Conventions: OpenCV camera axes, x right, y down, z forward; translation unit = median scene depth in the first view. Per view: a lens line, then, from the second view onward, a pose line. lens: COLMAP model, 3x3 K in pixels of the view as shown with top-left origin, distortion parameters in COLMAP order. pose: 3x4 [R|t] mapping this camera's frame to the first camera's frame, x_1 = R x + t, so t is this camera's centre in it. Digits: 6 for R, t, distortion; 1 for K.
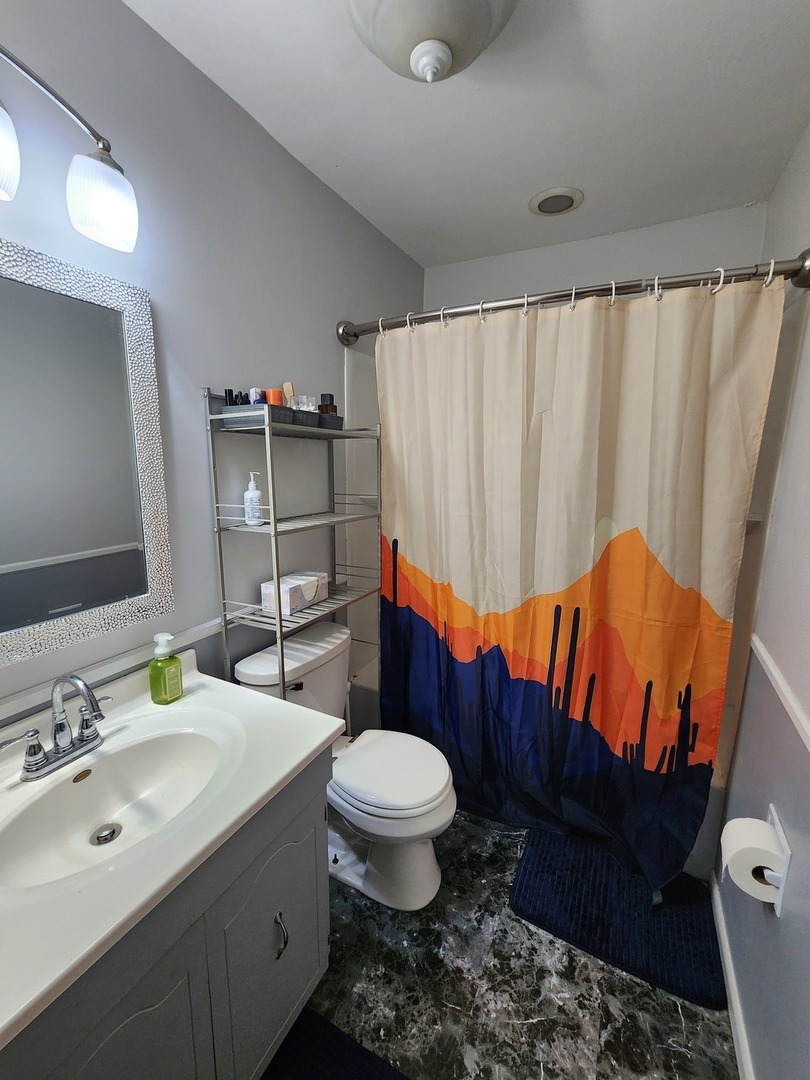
lens RADIAL K [[445.0, 0, 397.6], [0, 445.0, 542.0], [0, 0, 1]] dist [0.000581, -0.000012]
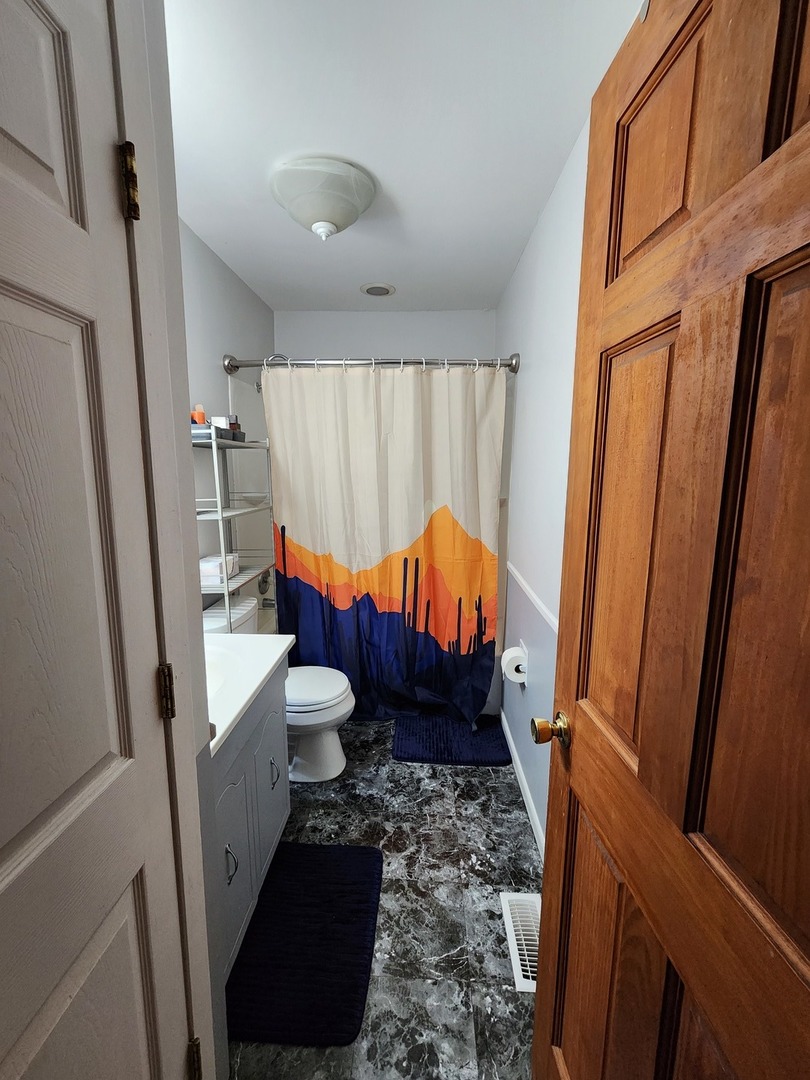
lens RADIAL K [[445.0, 0, 397.6], [0, 445.0, 542.0], [0, 0, 1]] dist [0.000581, -0.000012]
pose [[0.907905, -0.076640, 0.412110, -0.310819], [0.082050, 0.996618, 0.004580, 0.080867], [-0.411067, 0.029655, 0.911123, -0.418871]]
